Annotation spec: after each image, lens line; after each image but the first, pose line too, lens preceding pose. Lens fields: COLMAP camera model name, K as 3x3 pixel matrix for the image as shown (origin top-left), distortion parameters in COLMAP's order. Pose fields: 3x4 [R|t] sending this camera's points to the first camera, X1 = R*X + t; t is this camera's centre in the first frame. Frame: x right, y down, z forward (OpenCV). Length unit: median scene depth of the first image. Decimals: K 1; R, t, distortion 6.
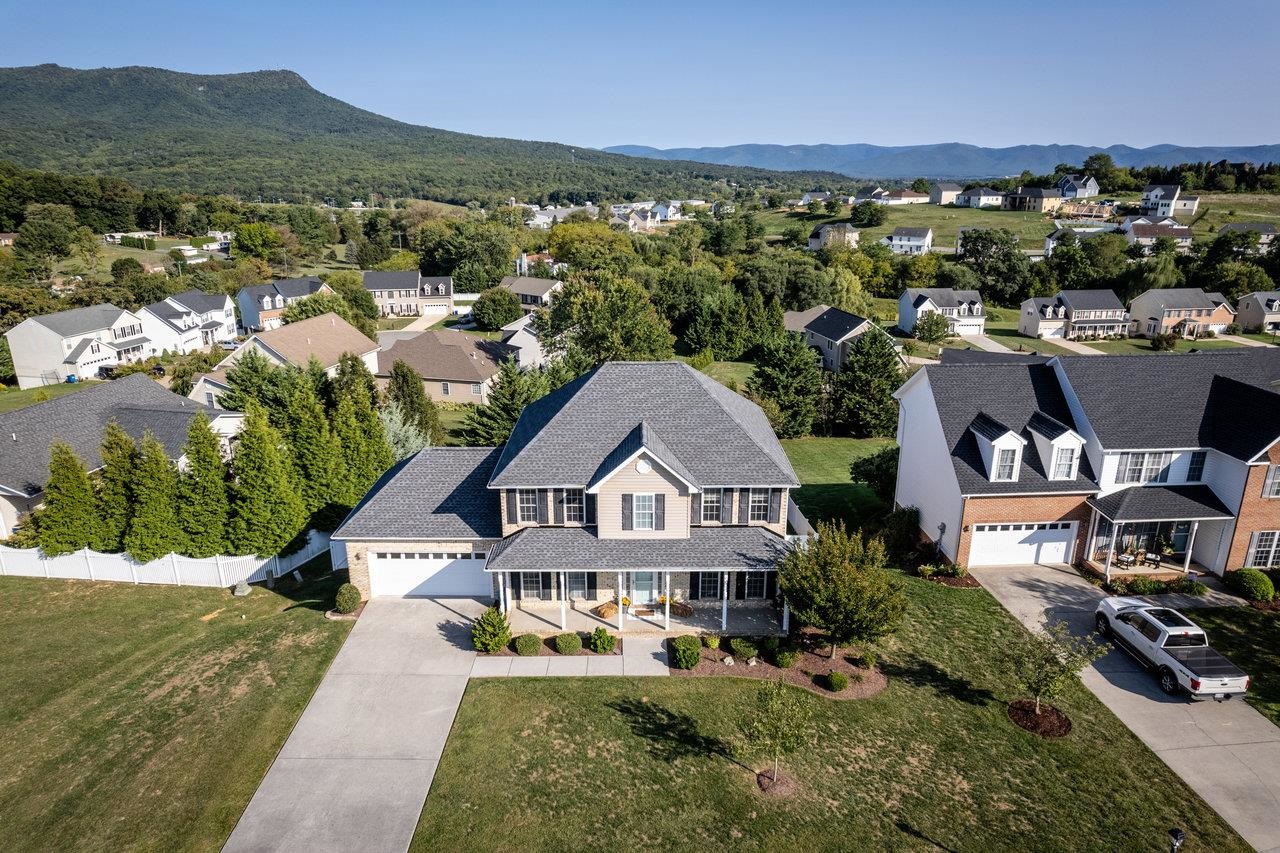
lens RADIAL K [[817.2, 0, 640.8], [0, 817.2, 430.5], [0, 0, 1]] dist [-0.052651, 0.035718]
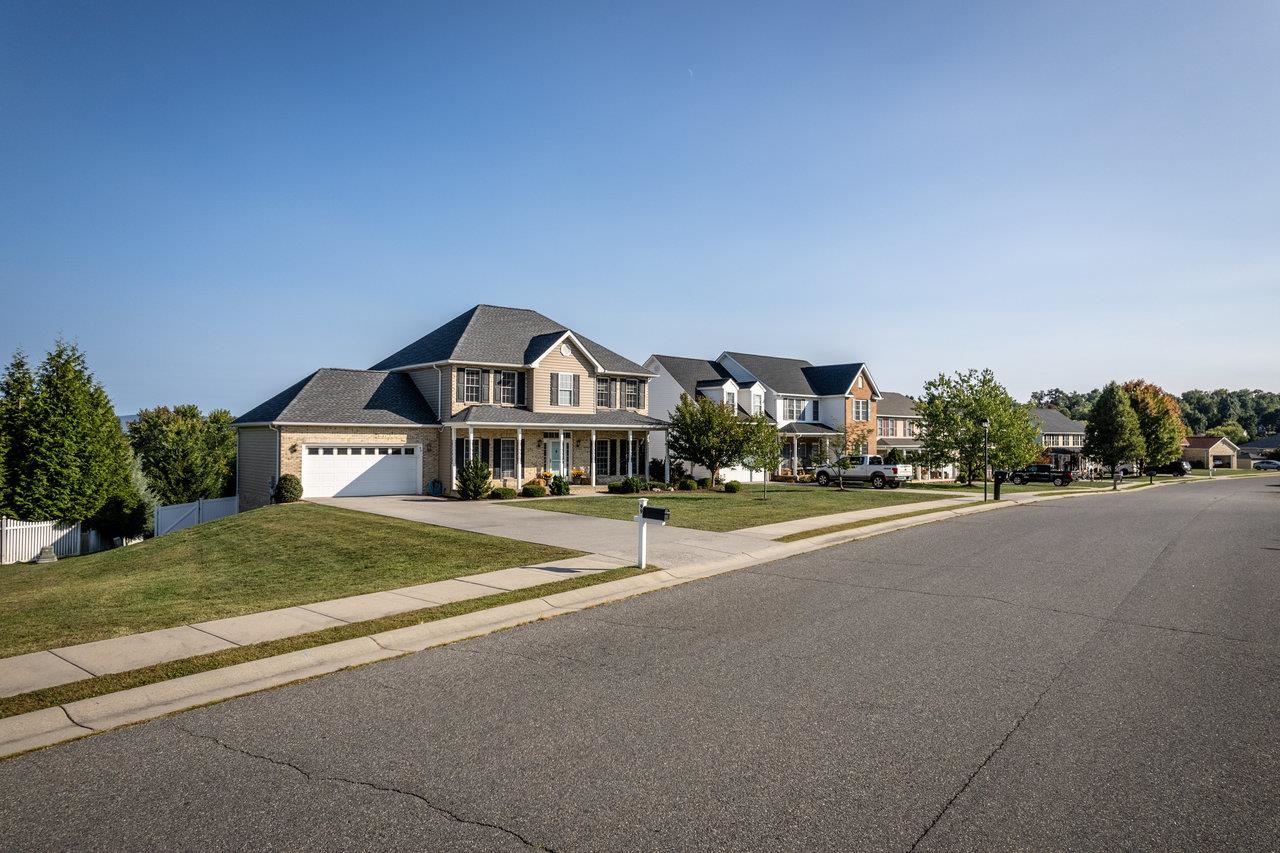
lens RADIAL K [[817.2, 0, 642.6], [0, 817.2, 427.3], [0, 0, 1]] dist [-0.052651, 0.035718]
pose [[0.775136, 0.014958, 0.631617, -0.525055], [0.189487, 0.948194, -0.254998, 0.376382], [-0.602709, 0.317341, 0.732145, 0.035314]]
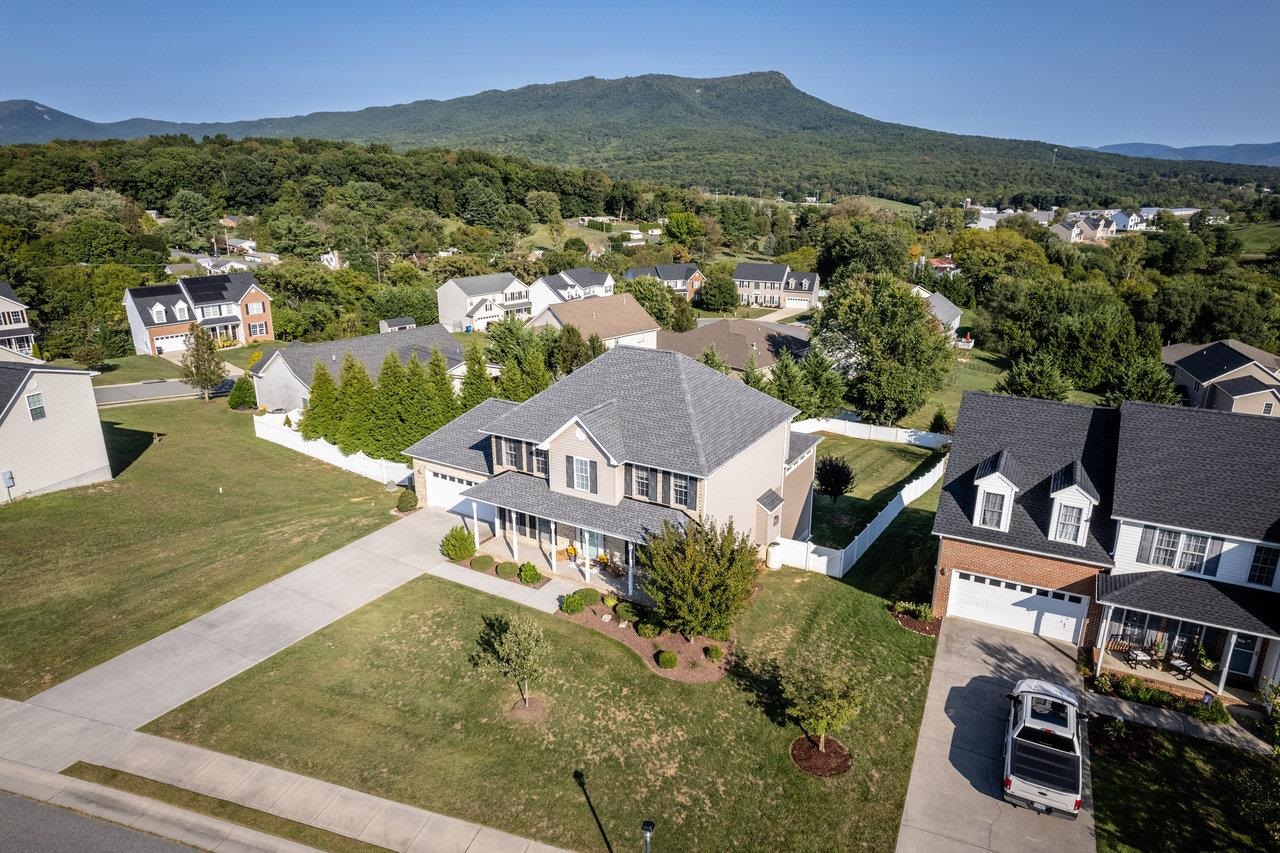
lens RADIAL K [[817.2, 0, 639.7], [0, 817.2, 433.1], [0, 0, 1]] dist [-0.052651, 0.035718]
pose [[0.858544, 0.163183, -0.486079, 0.475483], [-0.160224, 0.985914, 0.047987, -0.019219], [0.487063, 0.036683, 0.872596, 0.031063]]
